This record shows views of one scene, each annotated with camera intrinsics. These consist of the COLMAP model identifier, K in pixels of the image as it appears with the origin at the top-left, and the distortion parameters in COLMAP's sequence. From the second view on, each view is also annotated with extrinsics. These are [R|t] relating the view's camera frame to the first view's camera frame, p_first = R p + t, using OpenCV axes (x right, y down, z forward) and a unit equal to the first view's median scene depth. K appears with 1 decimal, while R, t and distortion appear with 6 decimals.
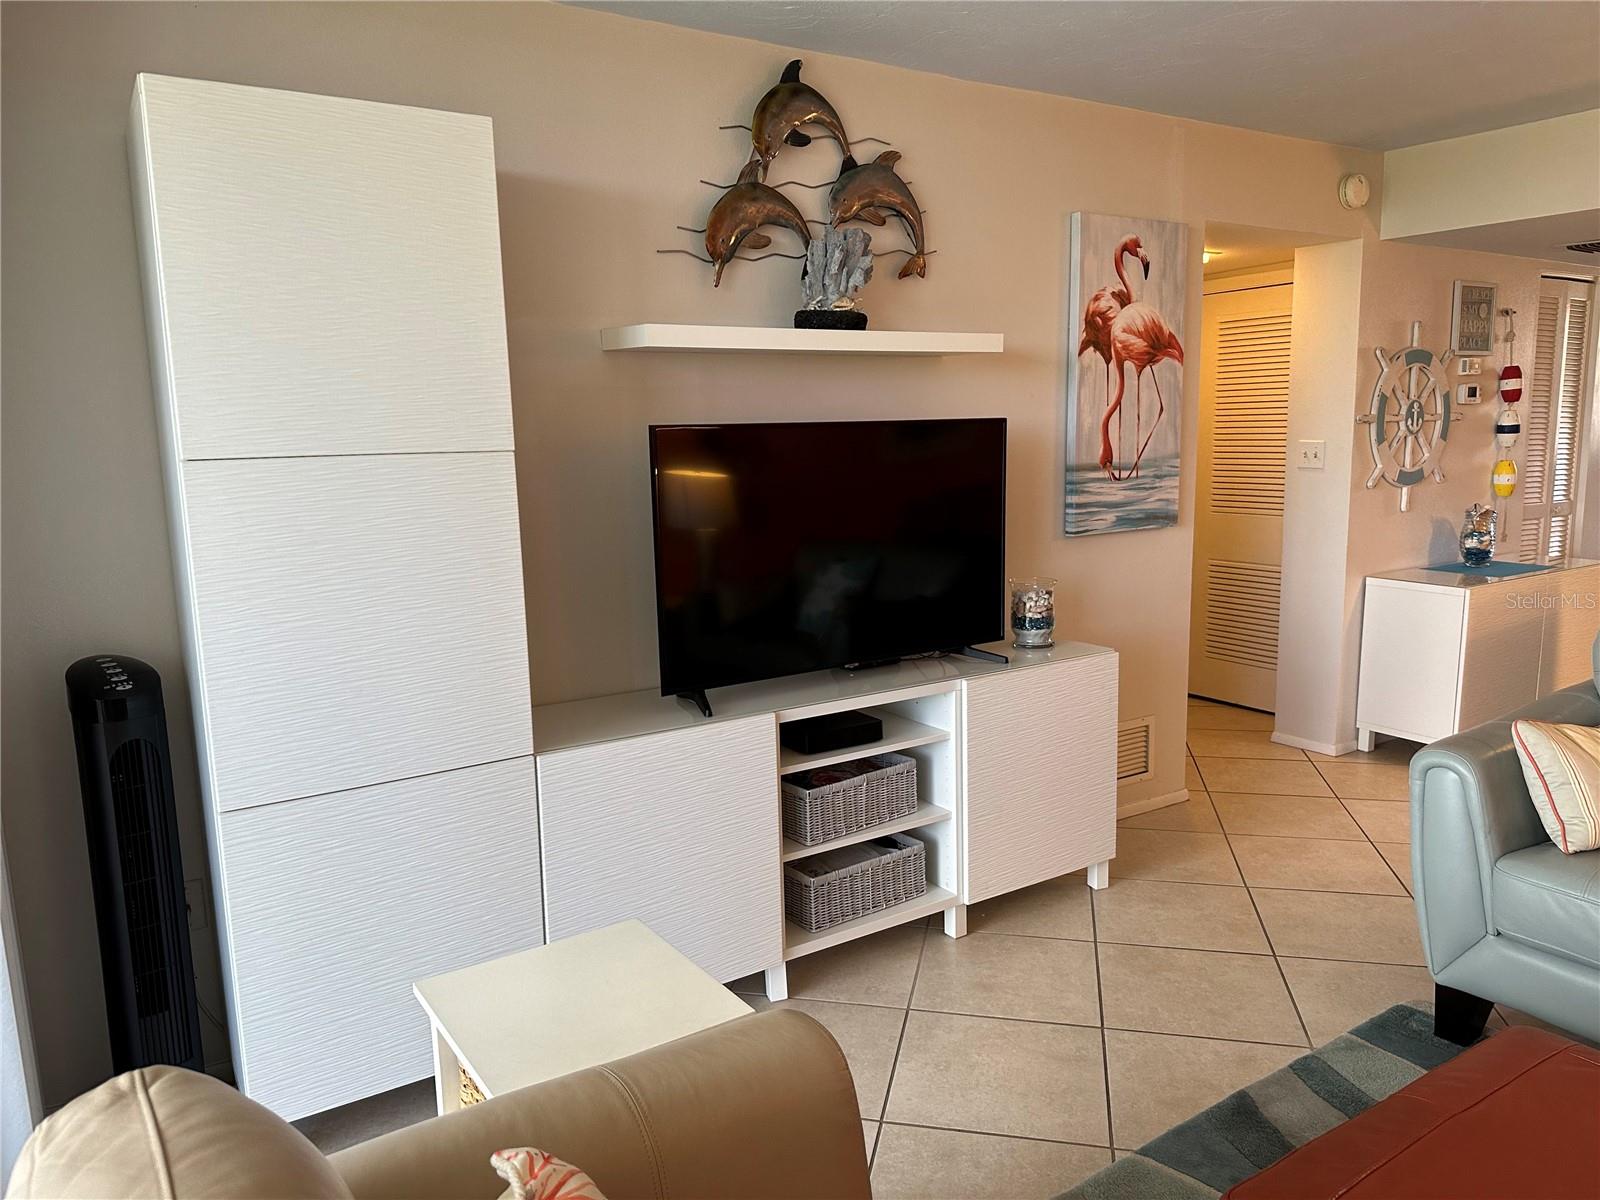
lens RADIAL K [[1134.9, 0, 800.0], [0, 1134.9, 600.0], [0, 0, 1]] dist [0.030043, -0.039760]
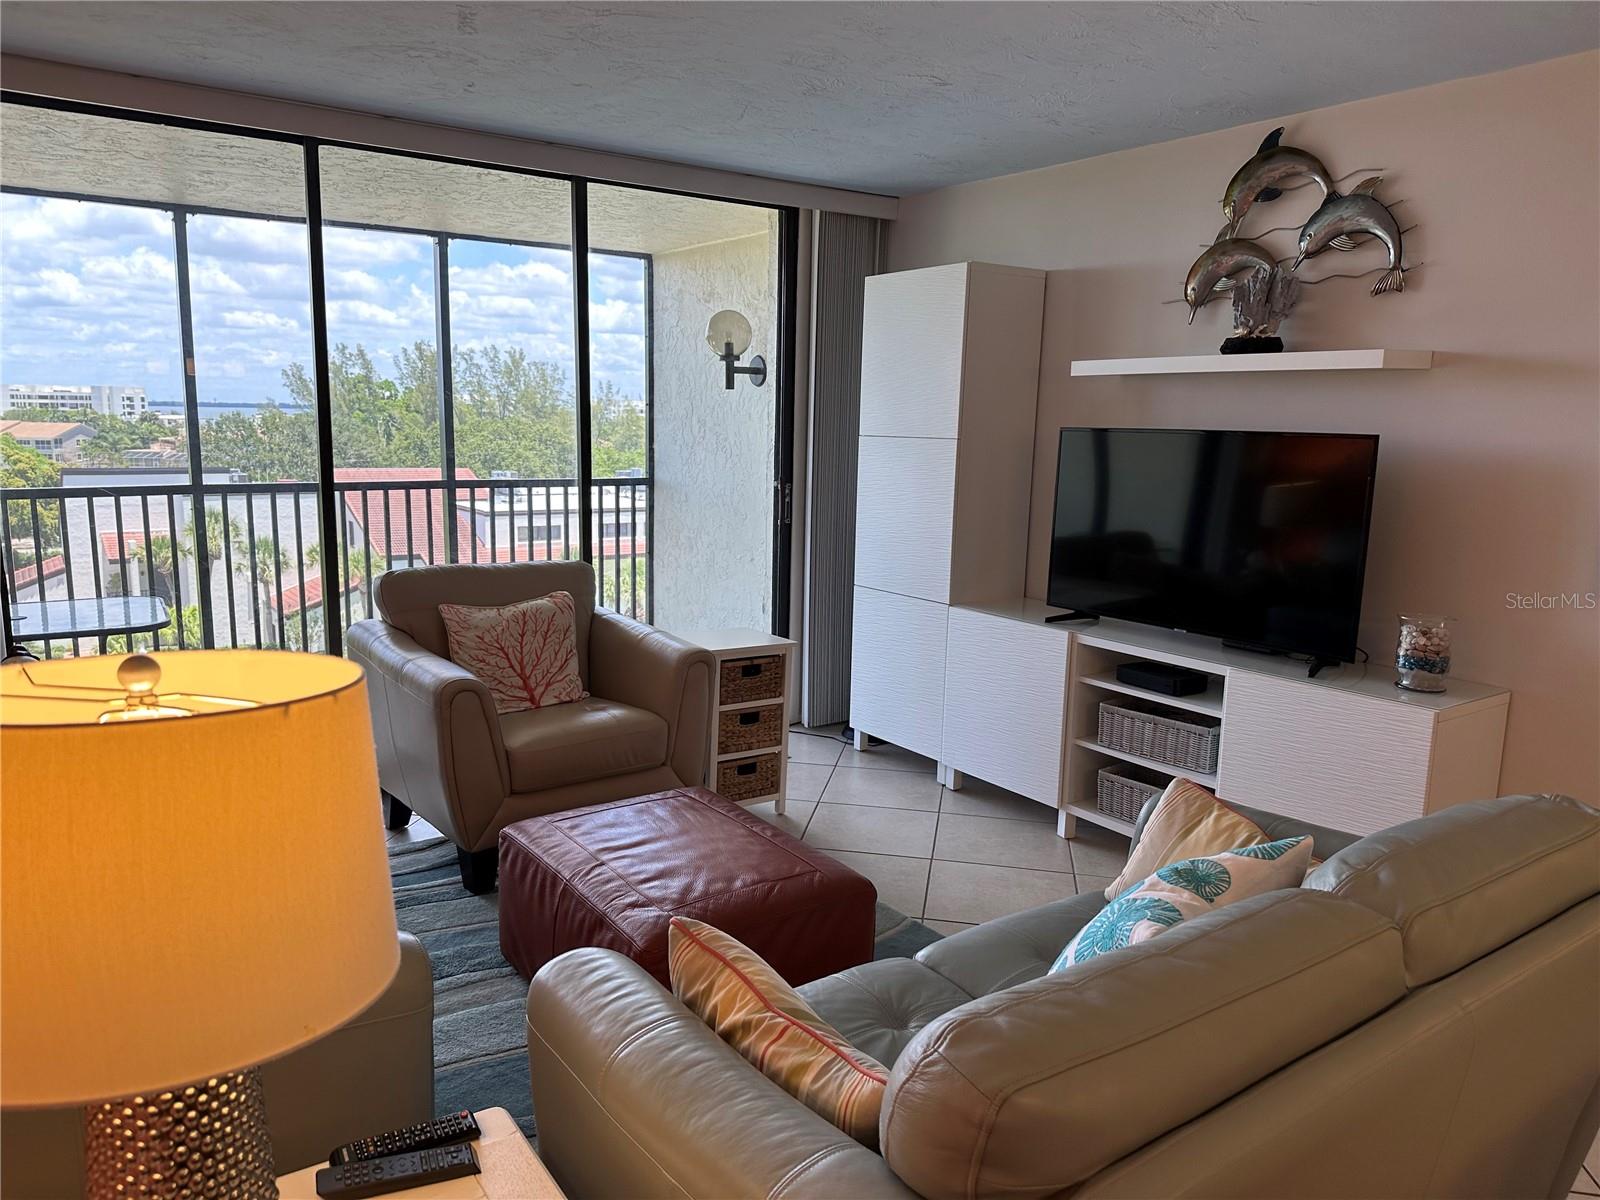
lens RADIAL K [[1112.0, 0, 805.2], [0, 1112.0, 605.7], [0, 0, 1]] dist [0.115756, -0.187880]
pose [[0.034011, 0.191616, -0.980881, 1.199811], [-0.172938, 0.967772, 0.183058, -0.117528], [0.984345, 0.163406, 0.066052, 0.503120]]
